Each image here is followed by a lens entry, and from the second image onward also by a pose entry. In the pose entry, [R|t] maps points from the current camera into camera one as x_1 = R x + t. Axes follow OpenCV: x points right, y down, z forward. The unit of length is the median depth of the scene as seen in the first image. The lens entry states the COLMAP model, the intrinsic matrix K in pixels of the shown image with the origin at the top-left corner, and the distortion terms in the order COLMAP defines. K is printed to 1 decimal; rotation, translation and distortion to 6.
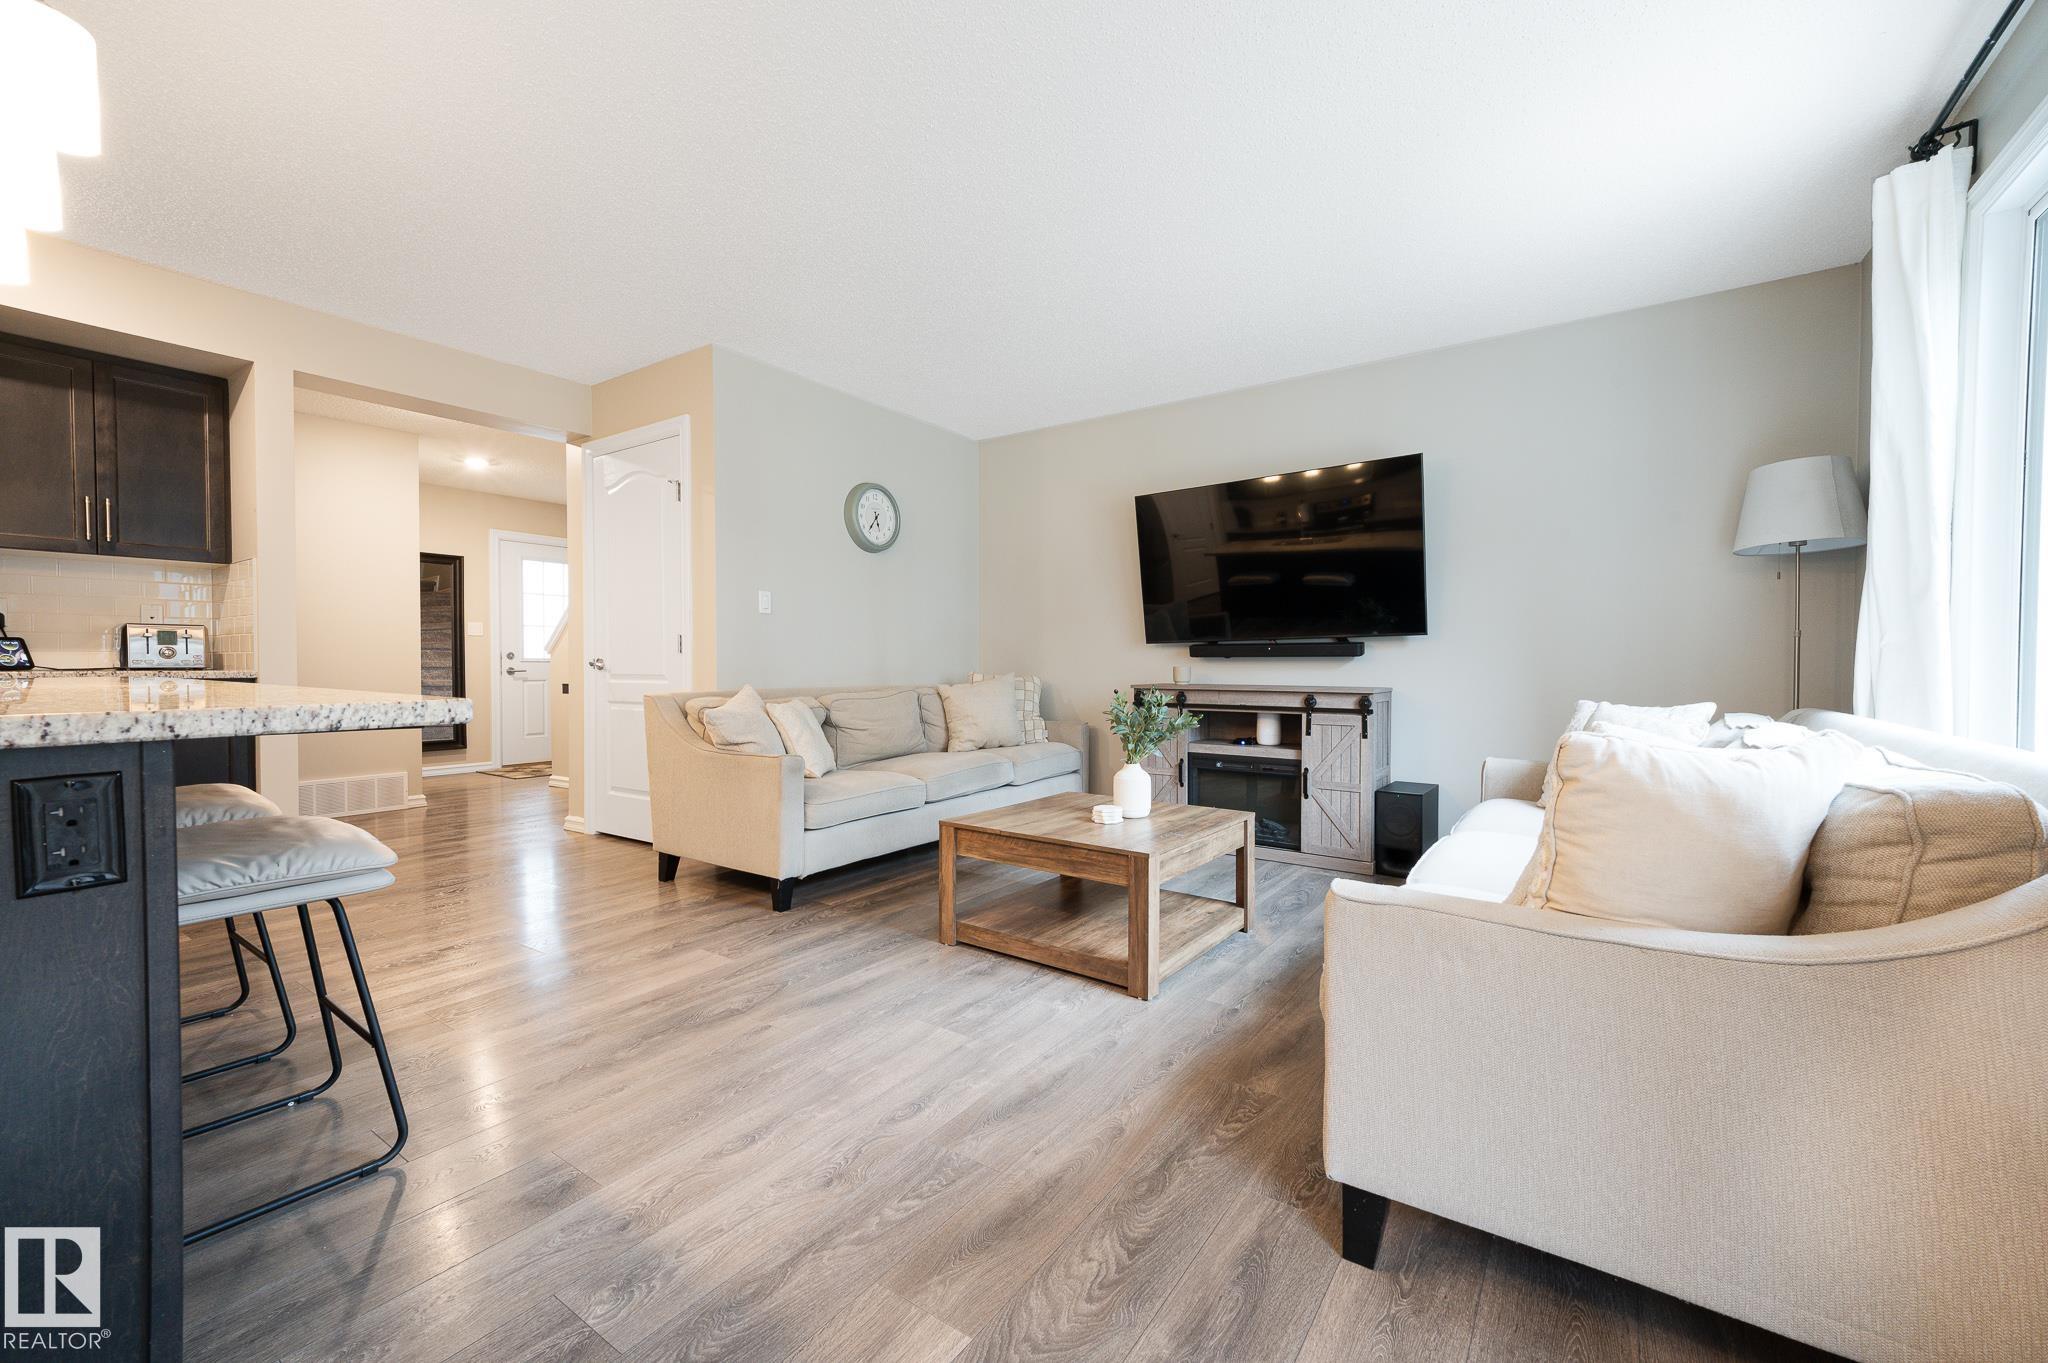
lens RADIAL K [[791.5, 0, 1024.0], [0, 791.5, 681.5], [0, 0, 1]] dist [0.077758, -0.020545]
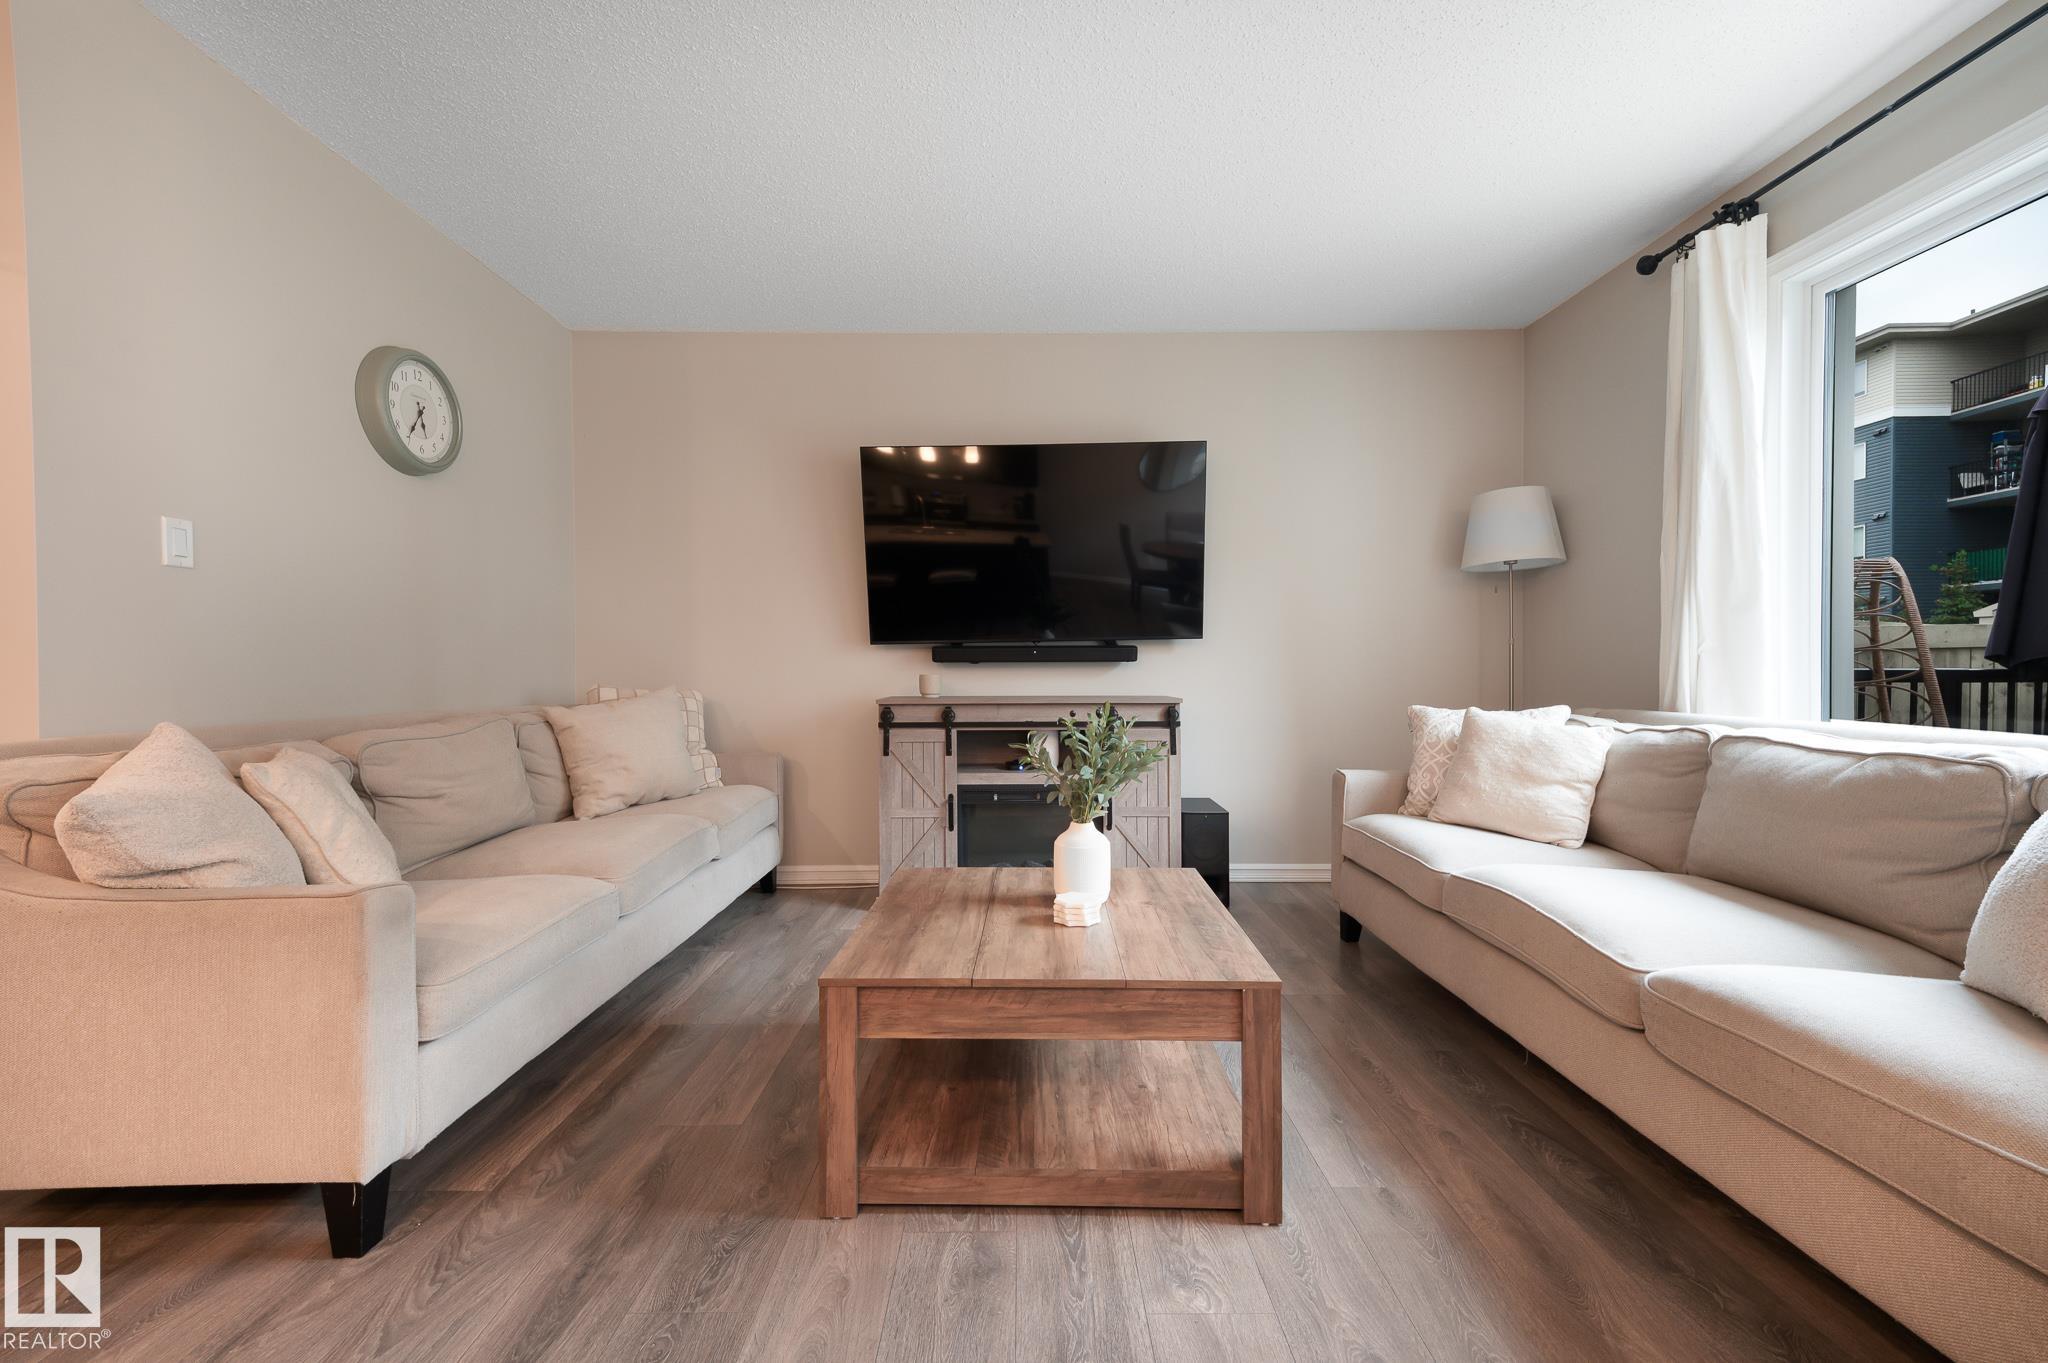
lens RADIAL K [[821.0, 0, 1024.0], [0, 821.0, 681.5], [0, 0, 1]] dist [0.030691, -0.009207]
pose [[0.826106, -0.012123, 0.563385, -0.212842], [0.018833, 0.999804, -0.006102, -0.006310], [-0.563200, 0.015651, 0.826172, 0.353013]]
